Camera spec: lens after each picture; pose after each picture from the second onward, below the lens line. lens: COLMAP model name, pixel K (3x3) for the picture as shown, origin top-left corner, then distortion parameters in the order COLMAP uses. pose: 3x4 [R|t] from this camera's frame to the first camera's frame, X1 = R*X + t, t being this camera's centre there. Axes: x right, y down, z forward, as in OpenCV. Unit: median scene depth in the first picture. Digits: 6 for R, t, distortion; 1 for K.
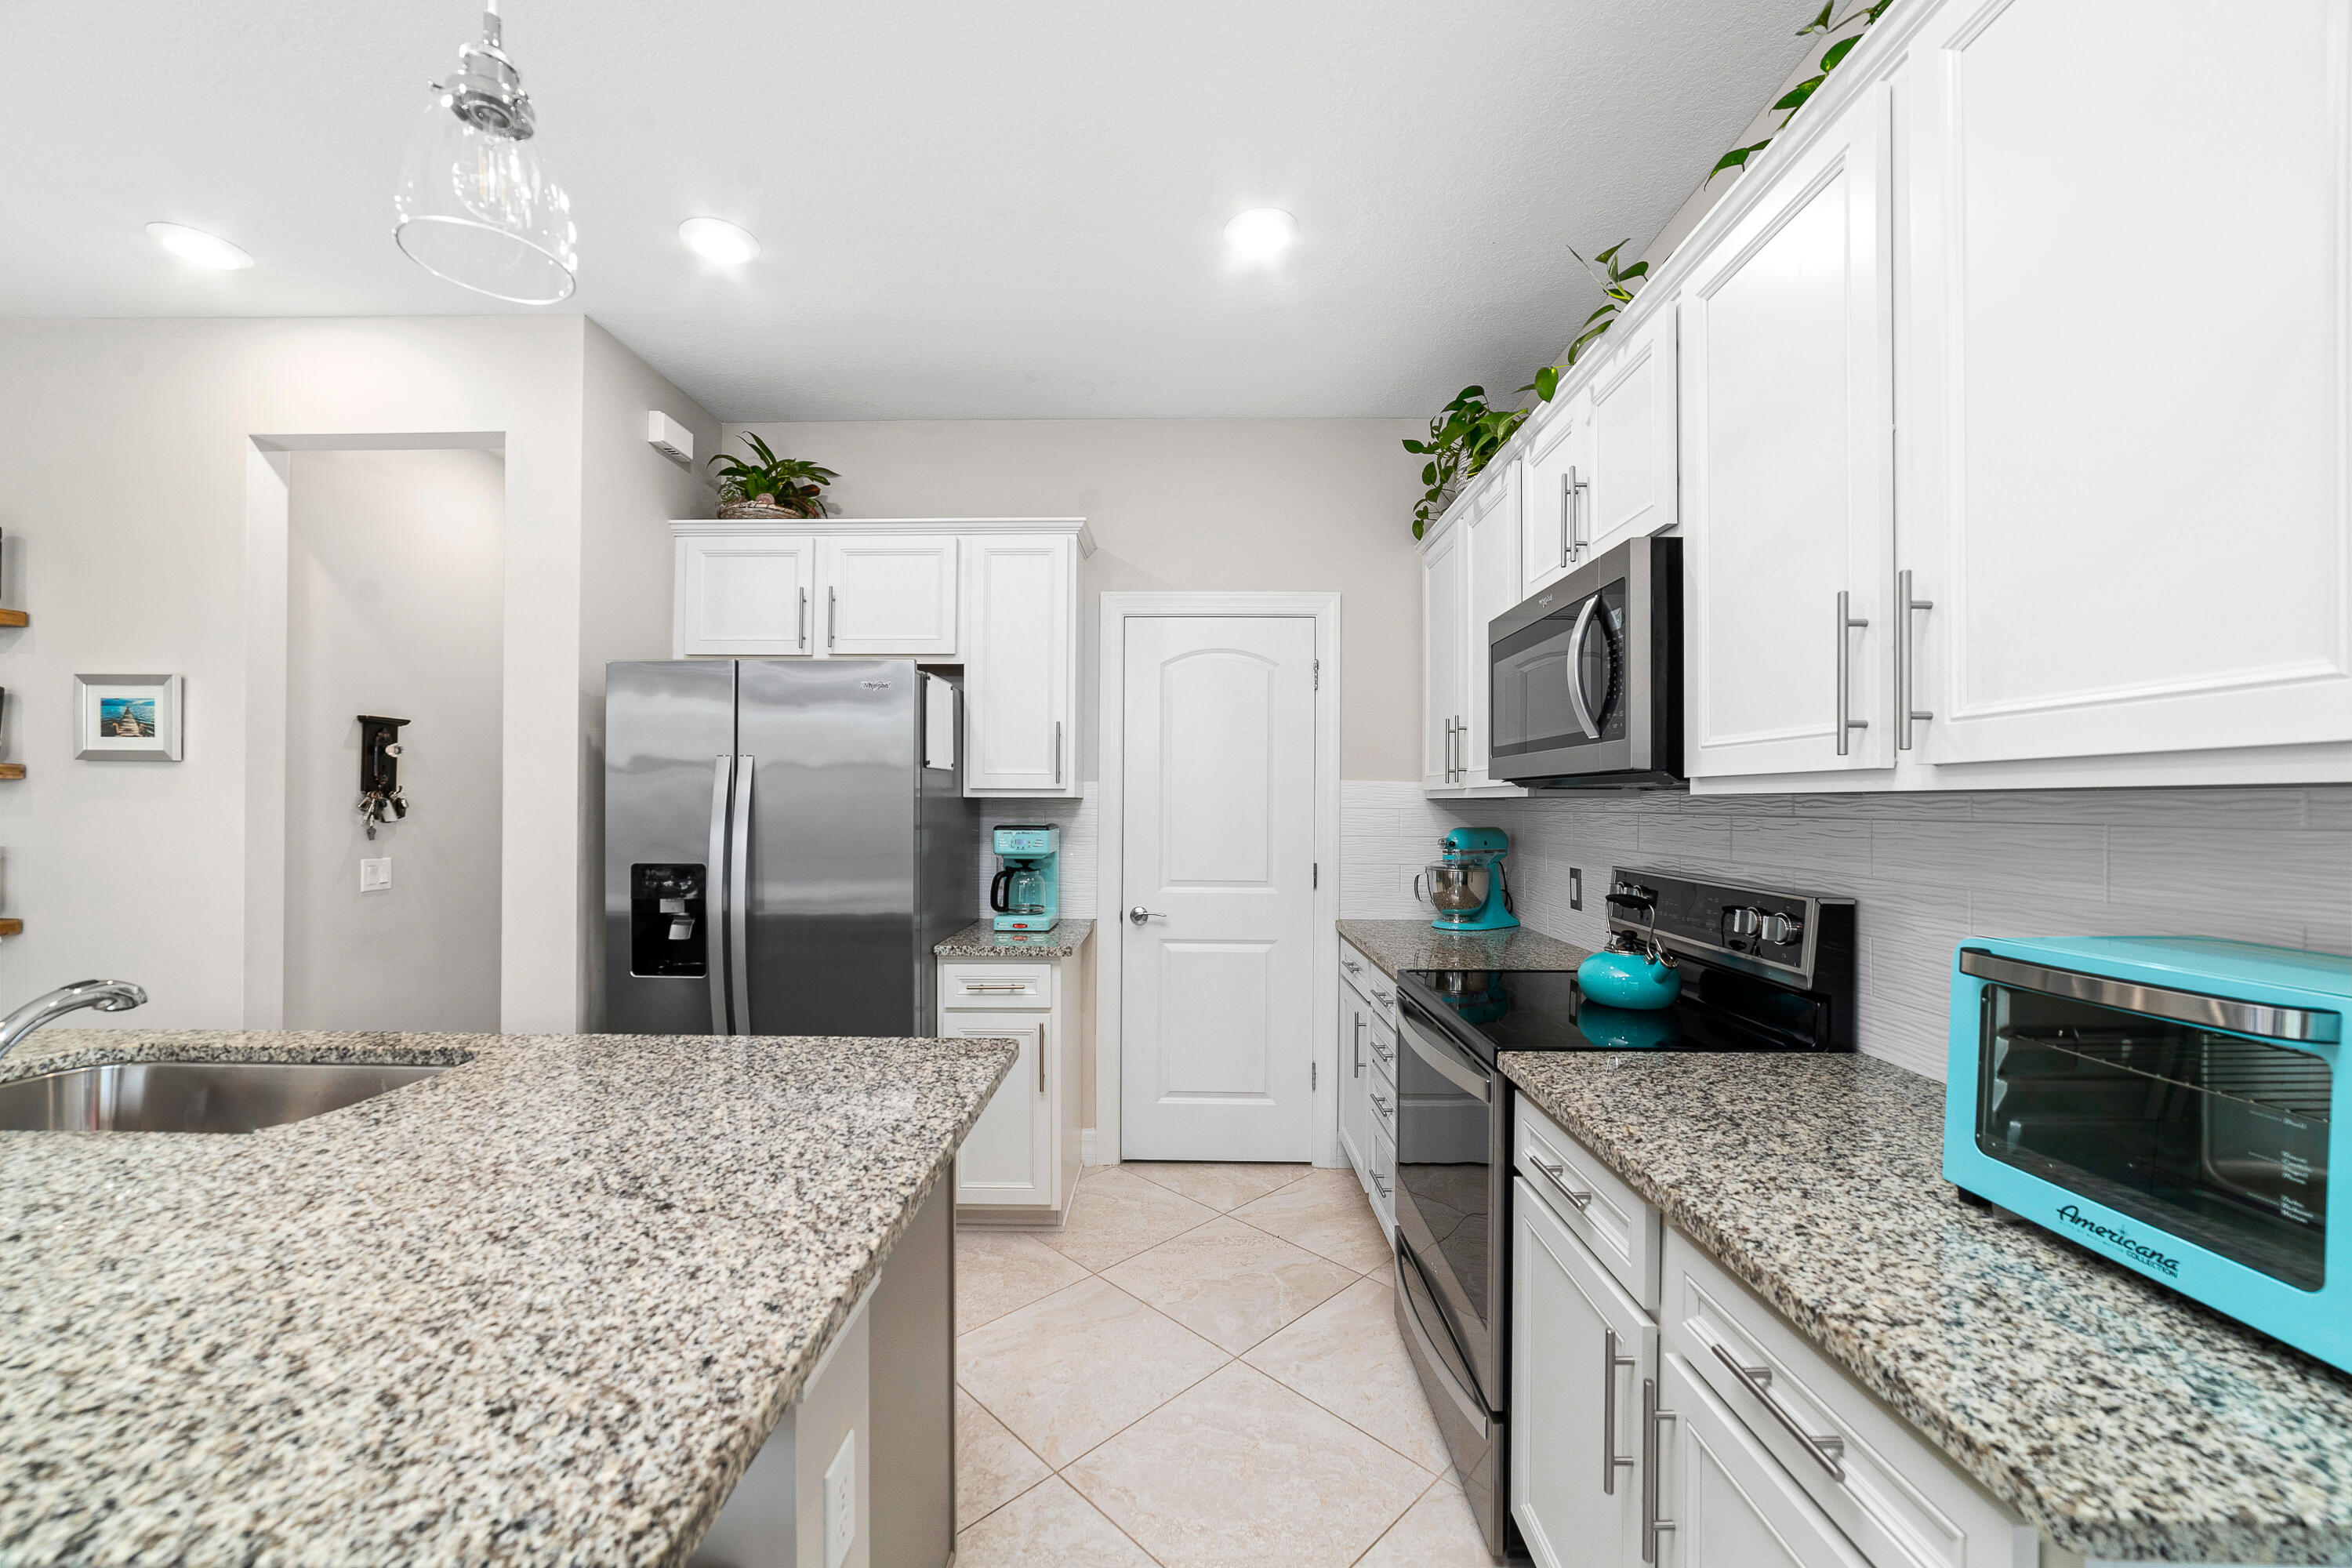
lens RADIAL K [[901.5, 0, 1173.6], [0, 901.5, 792.8], [0, 0, 1]] dist [-0.026165, 0.008802]
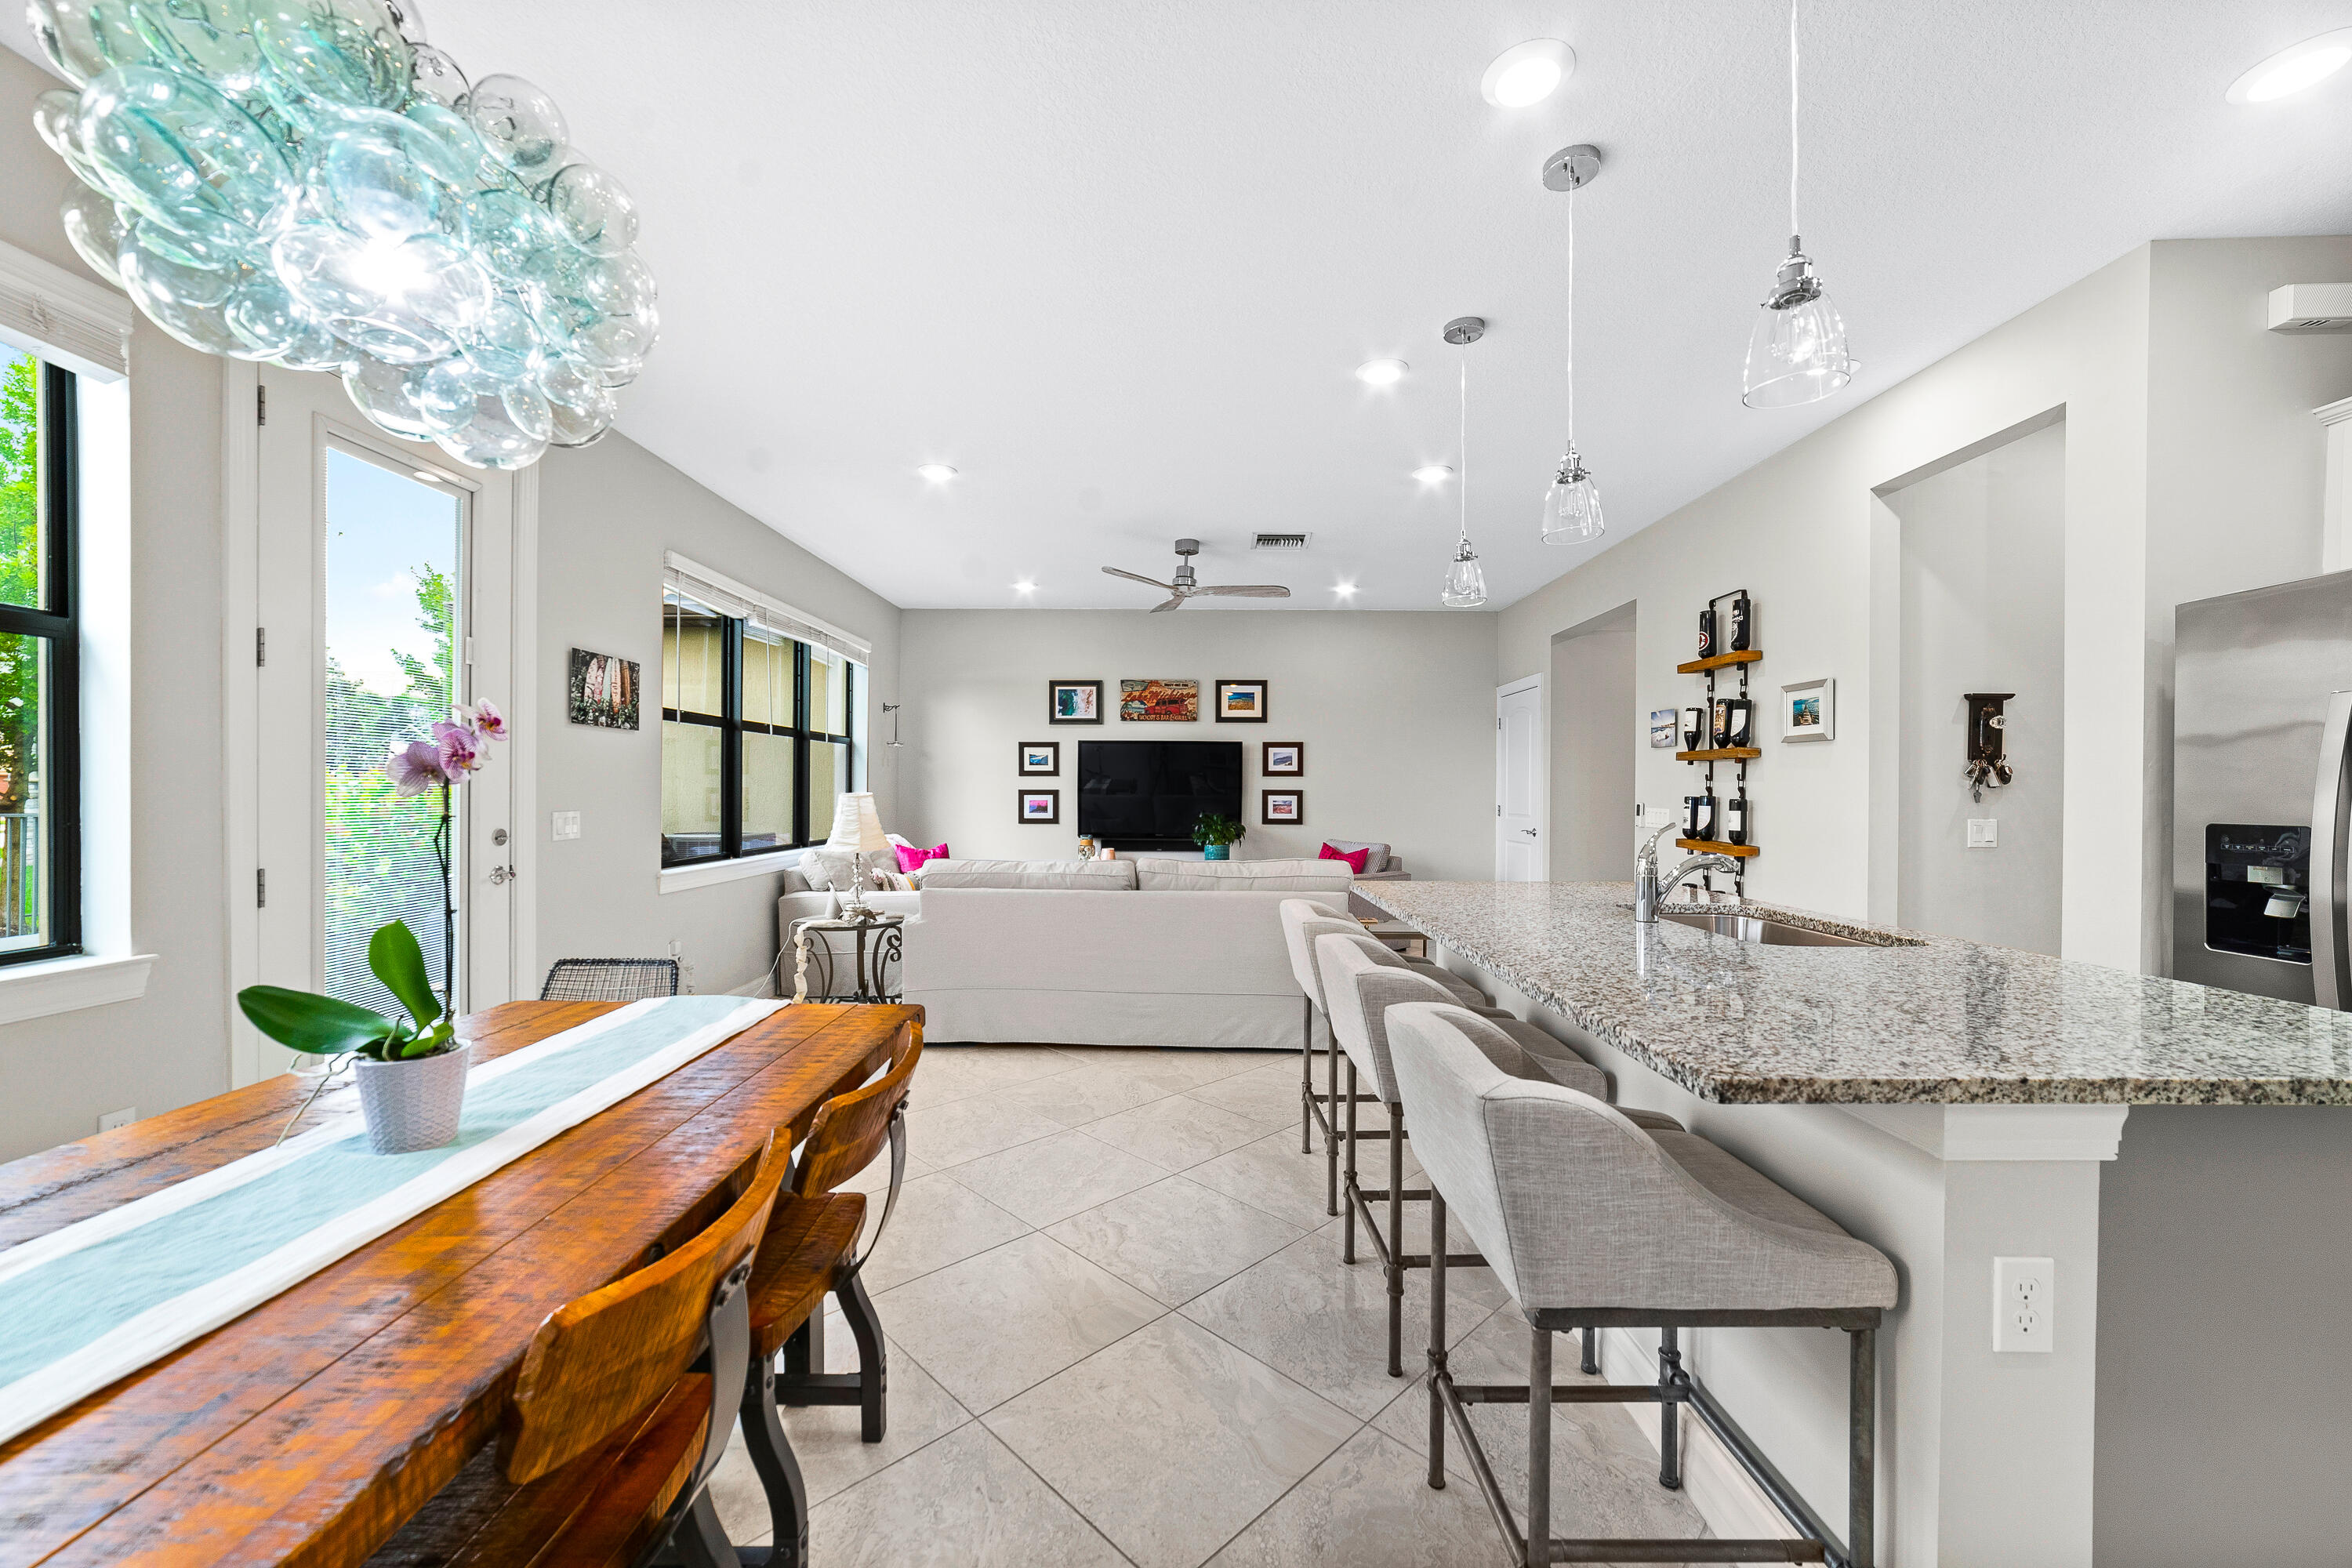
lens RADIAL K [[901.5, 0, 1173.6], [0, 901.5, 792.8], [0, 0, 1]] dist [-0.026165, 0.008802]
pose [[0.011144, 0.002071, -0.999936, 0.260730], [0.005325, 0.999984, 0.002130, 0.038696], [0.999924, -0.005348, 0.011133, -0.047670]]
